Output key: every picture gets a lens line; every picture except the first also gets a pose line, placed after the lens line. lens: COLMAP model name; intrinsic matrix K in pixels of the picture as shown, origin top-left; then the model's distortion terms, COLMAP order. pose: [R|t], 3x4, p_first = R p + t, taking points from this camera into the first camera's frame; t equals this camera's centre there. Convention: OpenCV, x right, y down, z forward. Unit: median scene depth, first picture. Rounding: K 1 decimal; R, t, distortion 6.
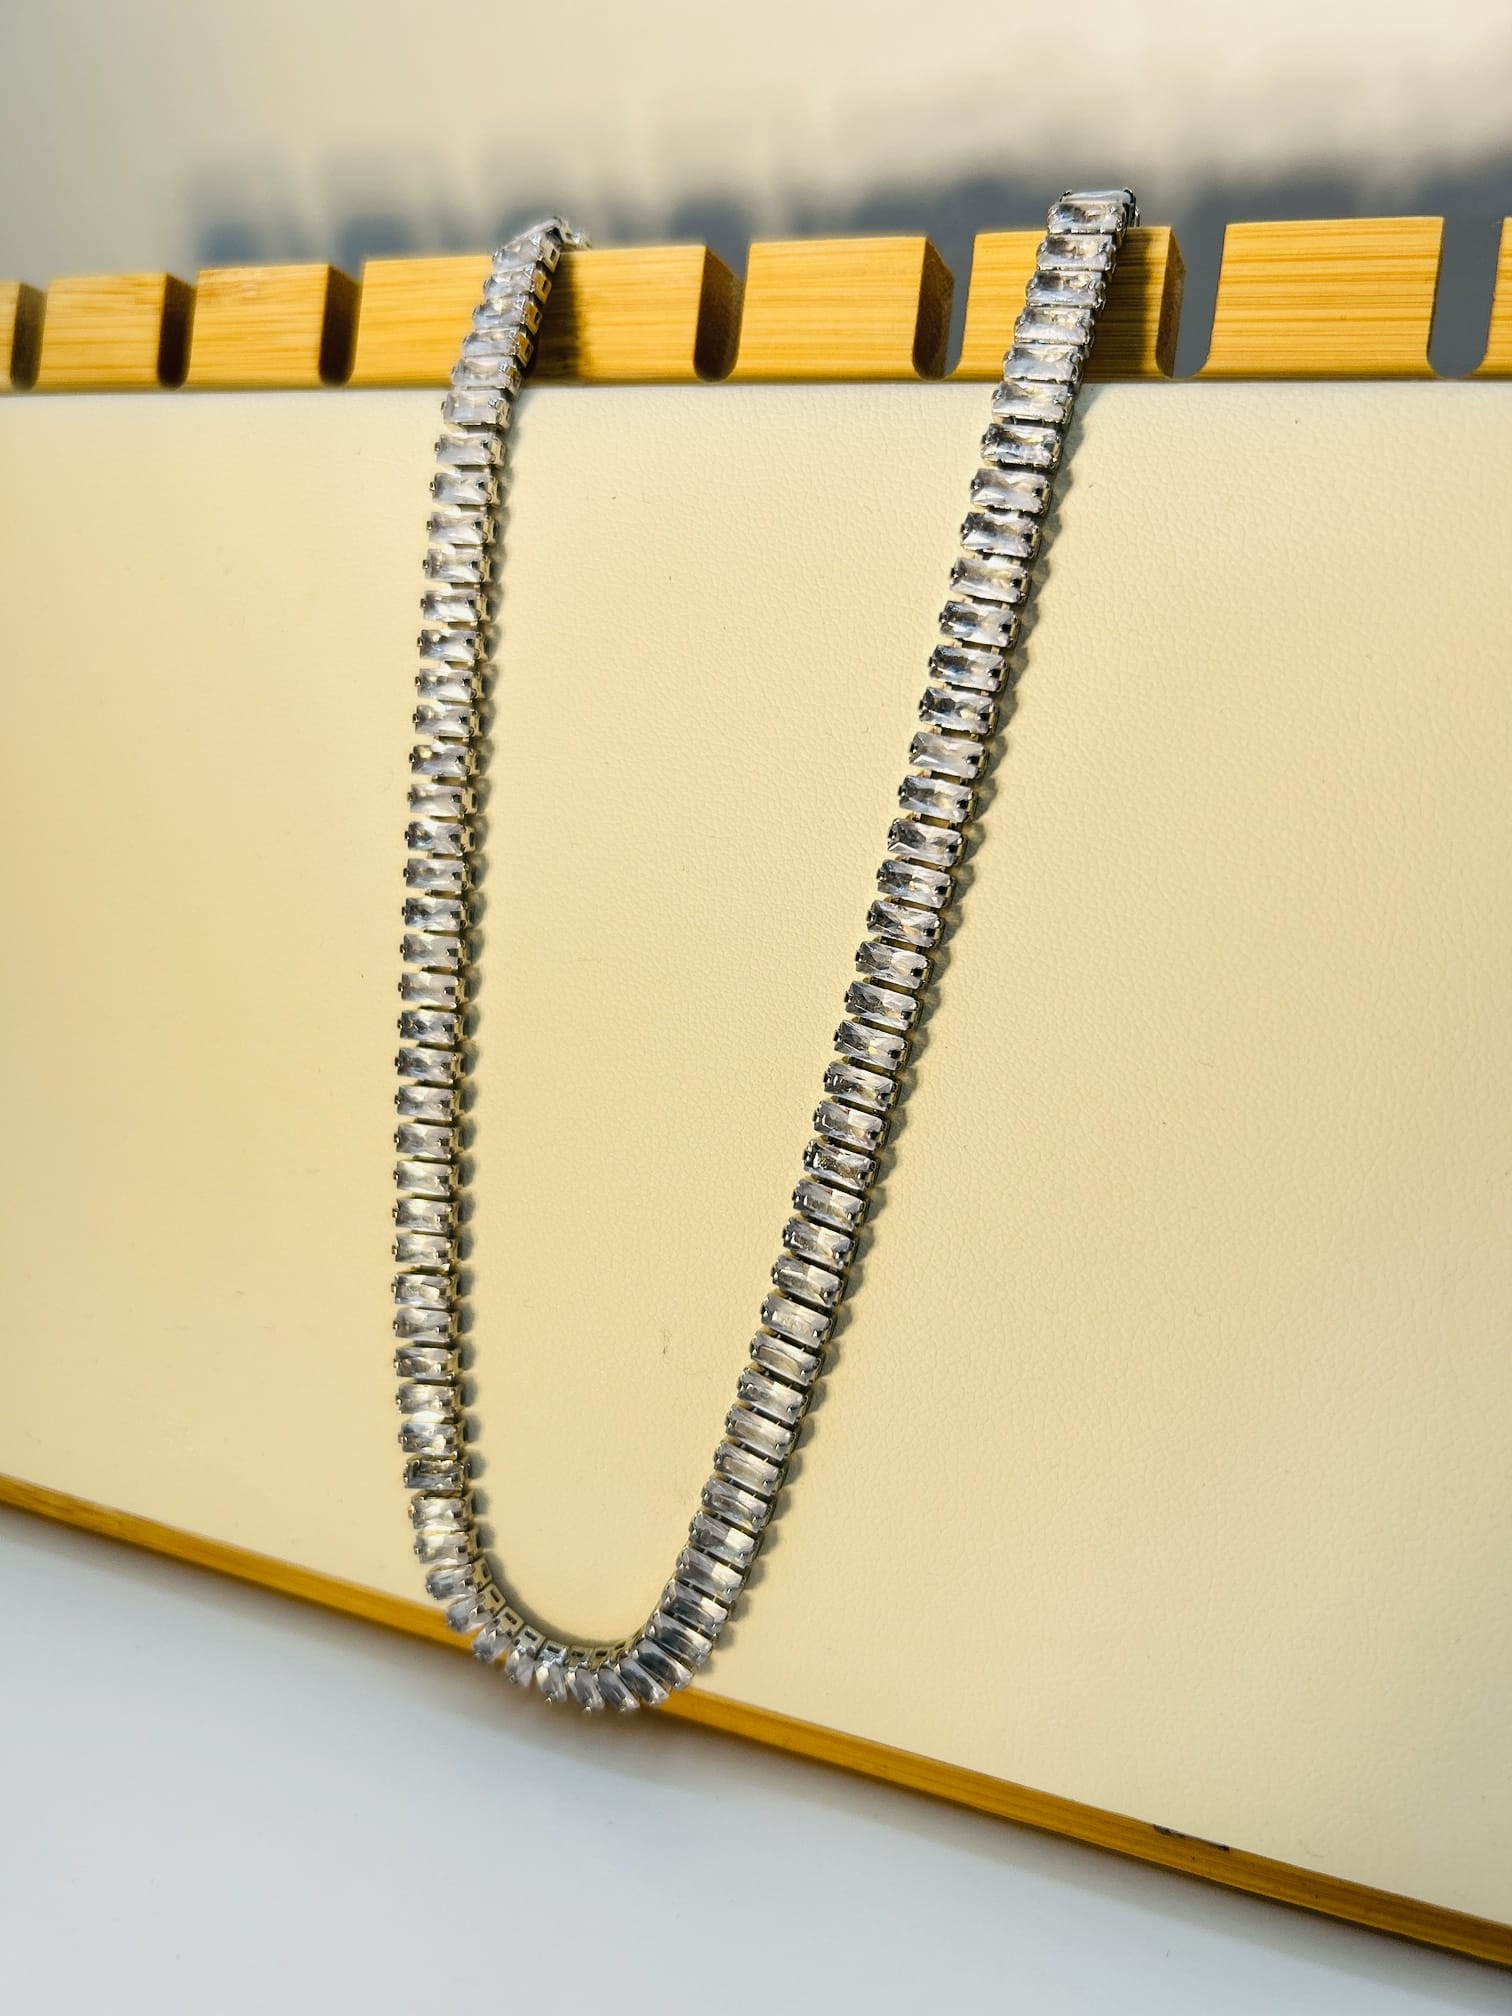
lens RADIAL K [[1573.8, 0, 760.4], [0, 1573.8, 955.9], [0, 0, 1]] dist [-0.015920, -0.015410]
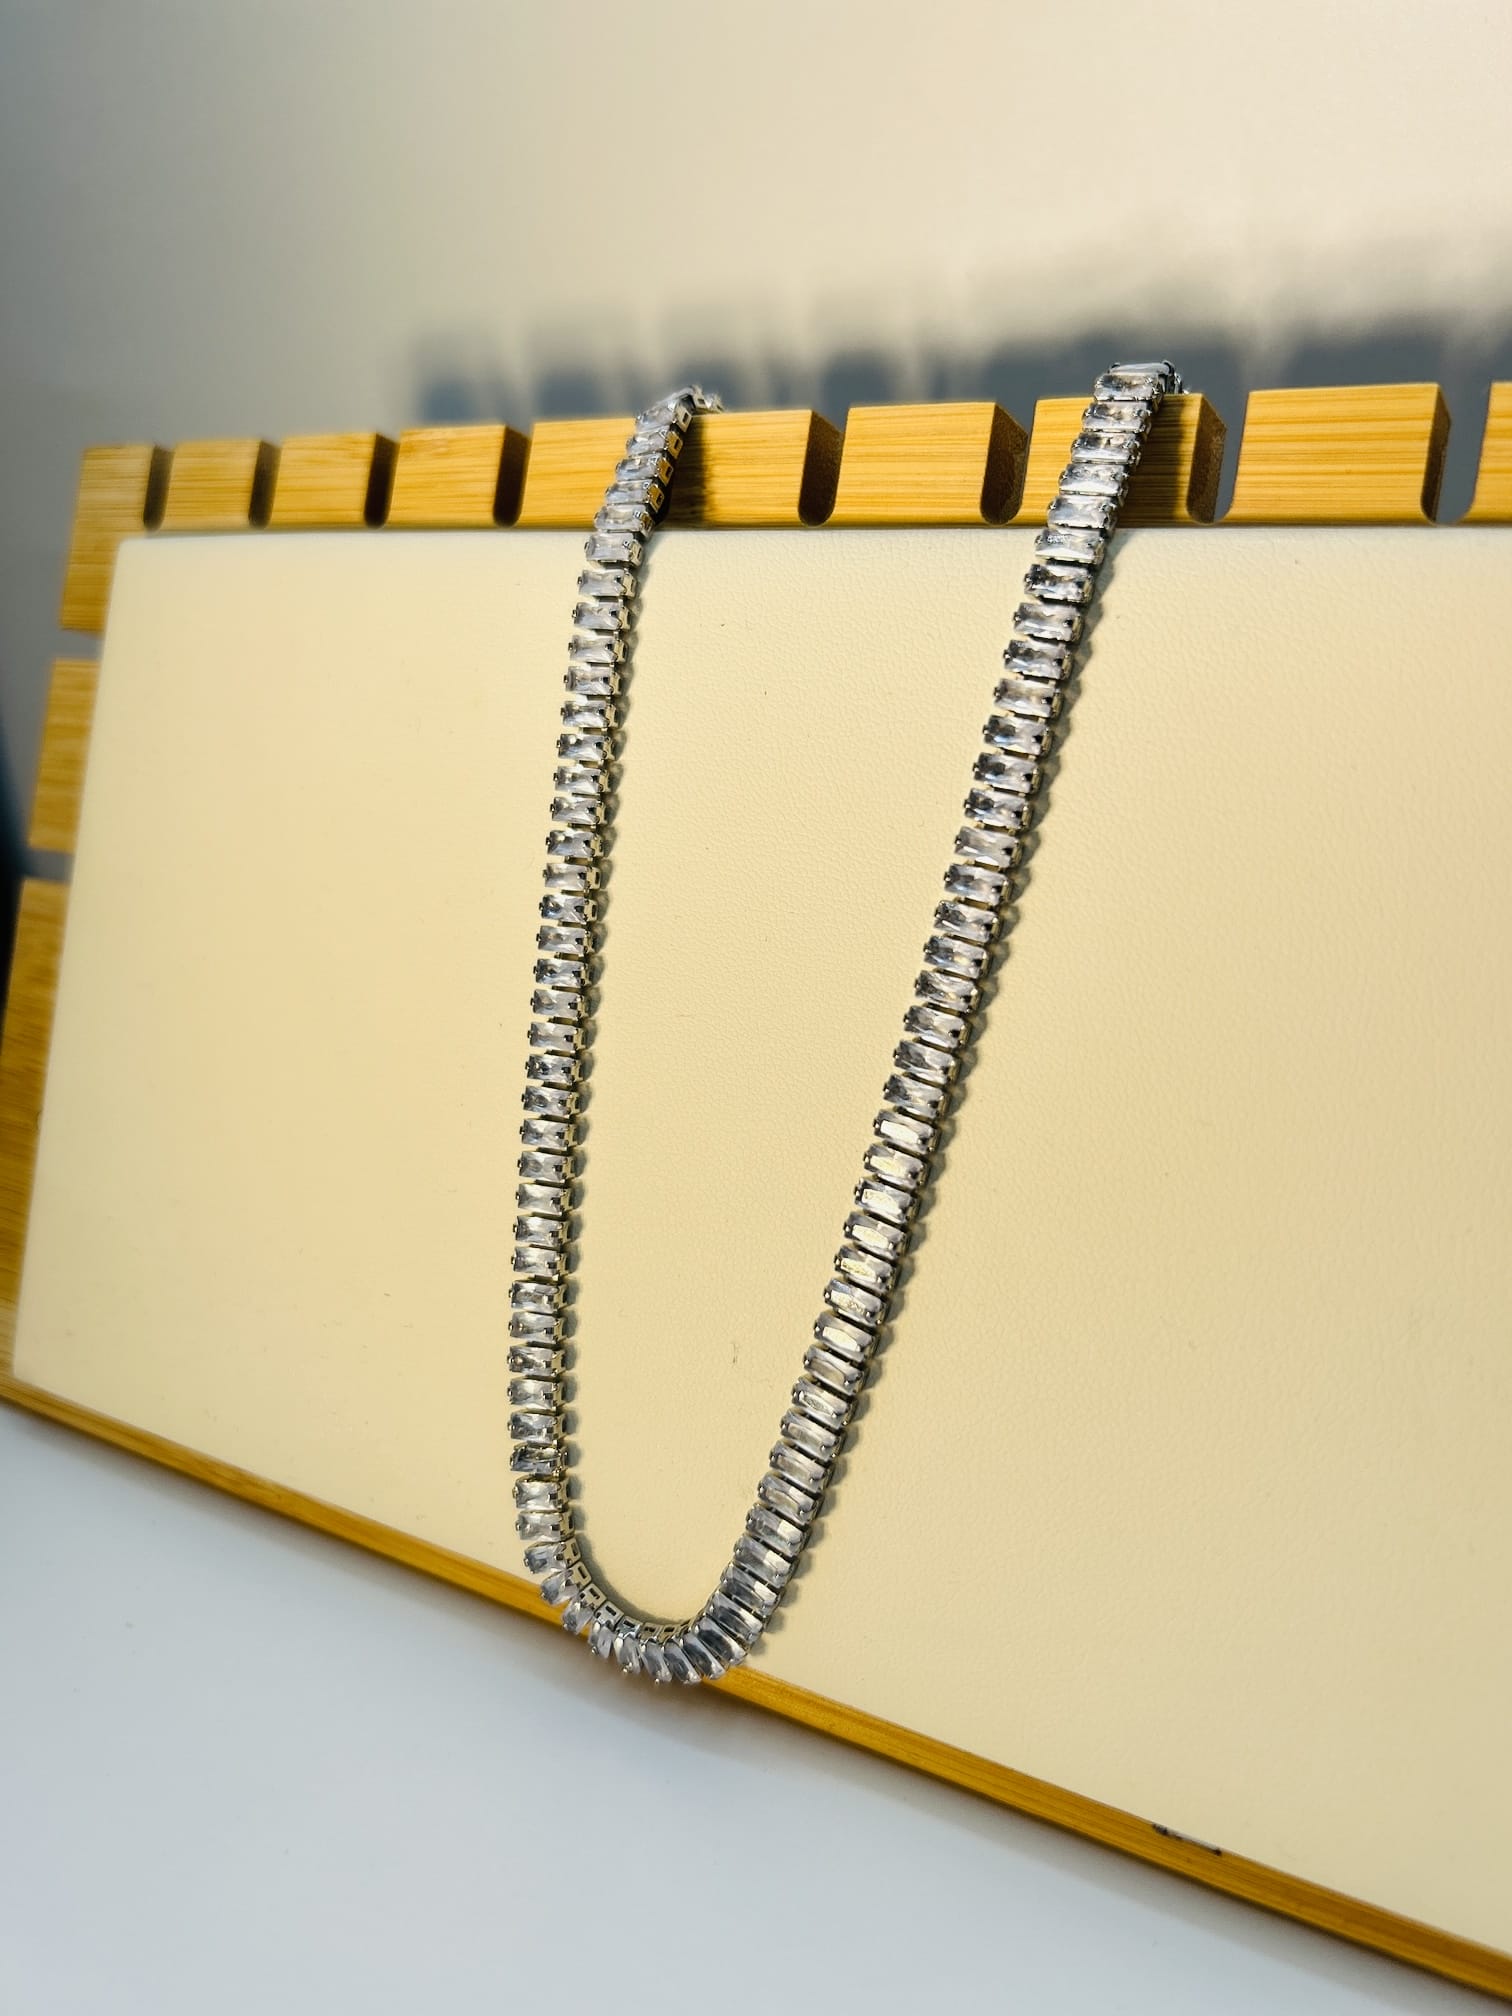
lens RADIAL K [[1571.6, 0, 756.8], [0, 1571.6, 962.8], [0, 0, 1]] dist [0.058386, -0.194239]
pose [[0.989972, 0.032194, -0.137548, 0.101731], [-0.040334, 0.997570, -0.056808, 0.027024], [0.135385, 0.061786, 0.988865, -0.147227]]
